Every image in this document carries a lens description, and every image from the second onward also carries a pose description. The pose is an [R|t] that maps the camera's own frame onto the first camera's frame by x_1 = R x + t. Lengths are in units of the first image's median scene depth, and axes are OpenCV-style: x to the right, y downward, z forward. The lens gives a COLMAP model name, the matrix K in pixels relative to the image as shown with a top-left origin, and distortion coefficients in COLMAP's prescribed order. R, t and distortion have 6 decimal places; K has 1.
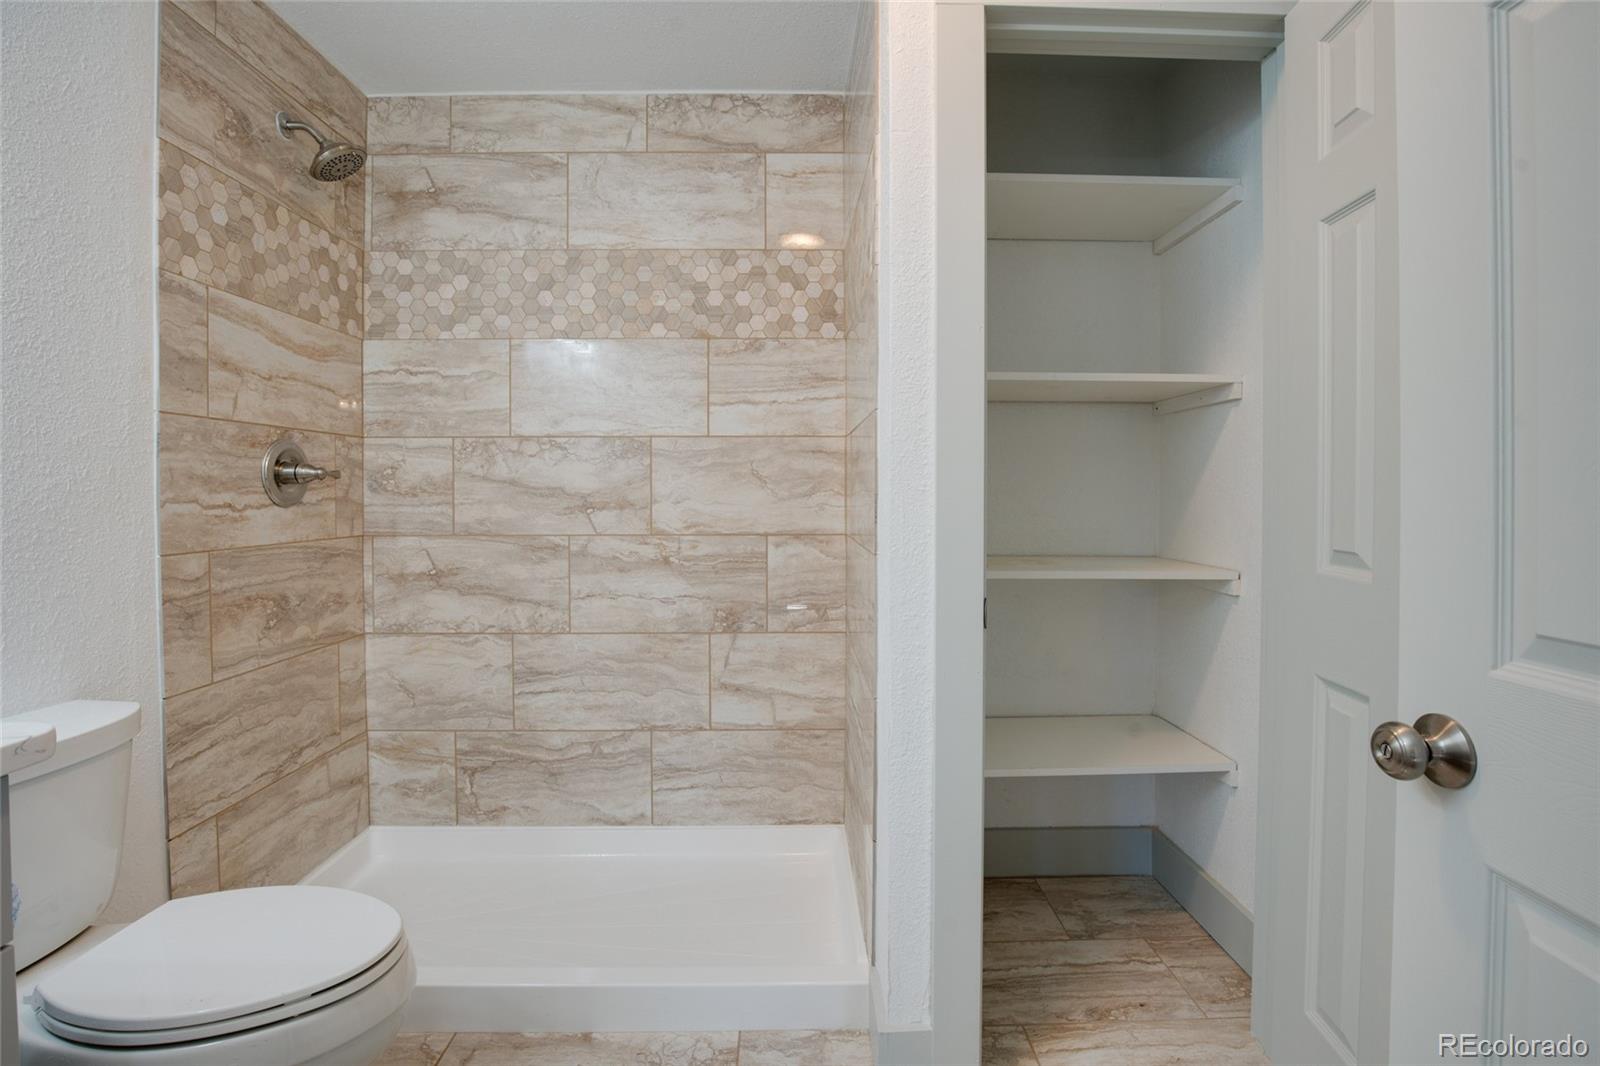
lens RADIAL K [[746.4, 0, 807.8], [0, 746.4, 500.3], [0, 0, 1]] dist [-0.032143, 0.004537]
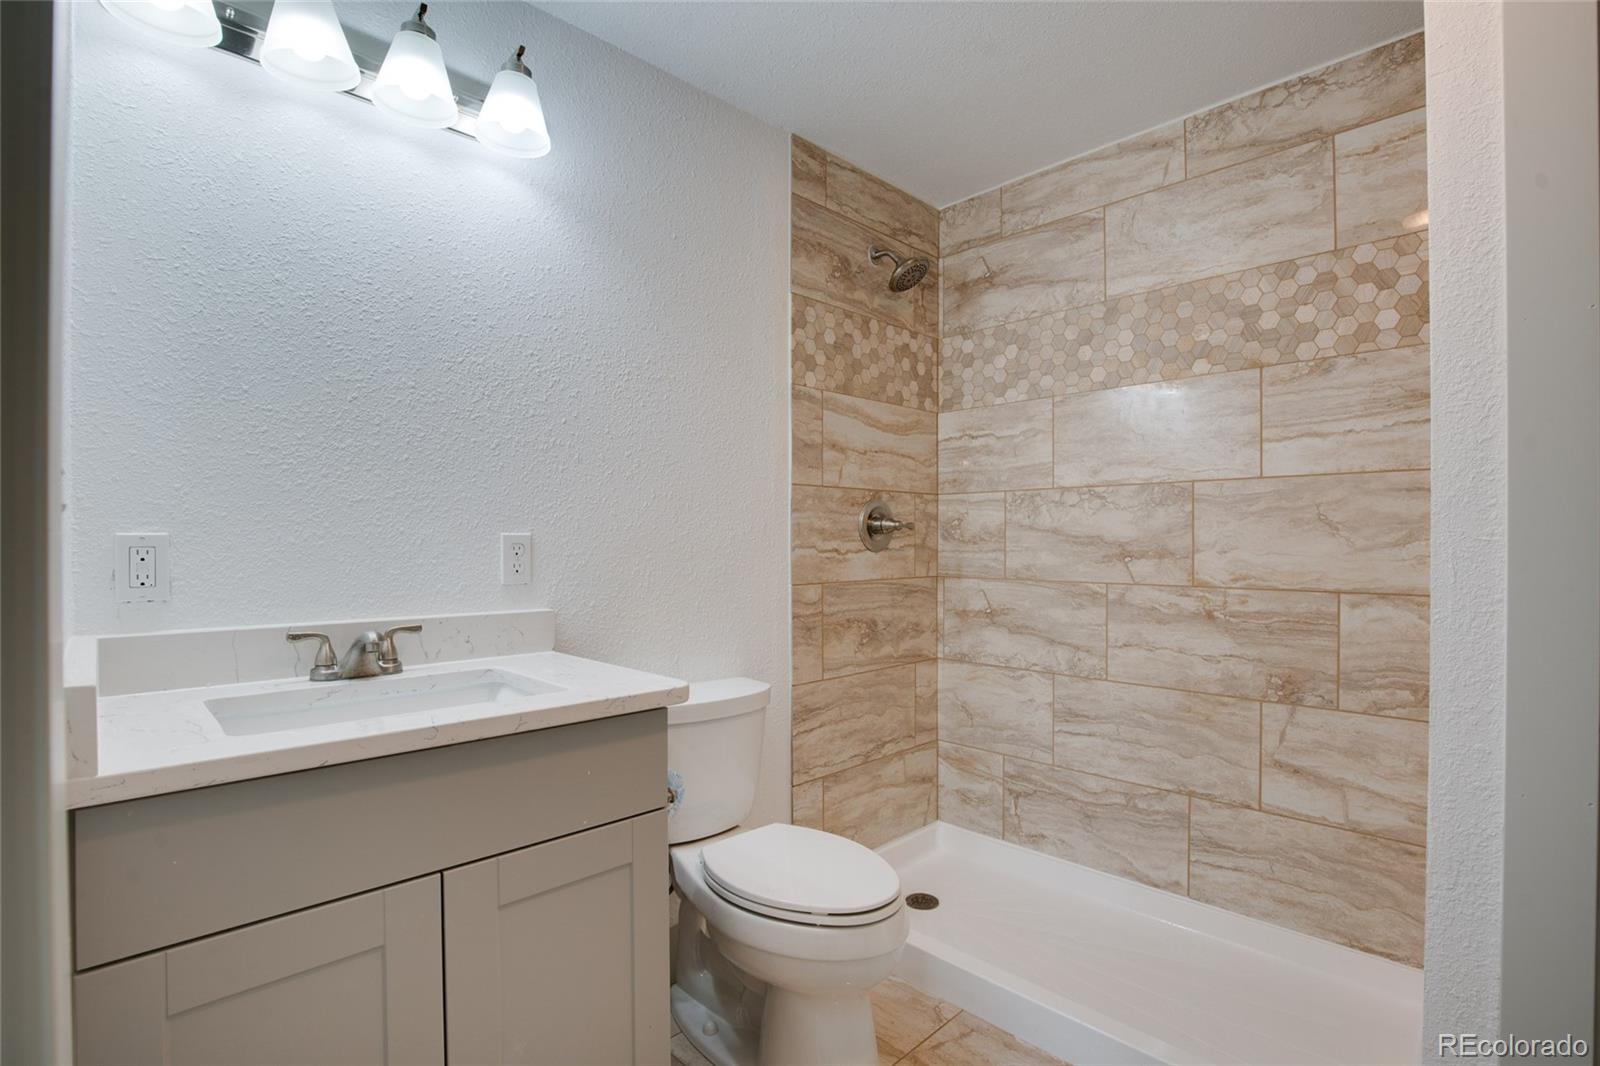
lens RADIAL K [[746.4, 0, 799.1], [0, 746.4, 540.2], [0, 0, 1]] dist [-0.032143, 0.004537]
pose [[0.689823, 0.001529, -0.723976, 0.122111], [-0.007860, 0.999955, -0.005378, -0.002559], [0.723935, 0.009401, 0.689804, 0.001936]]
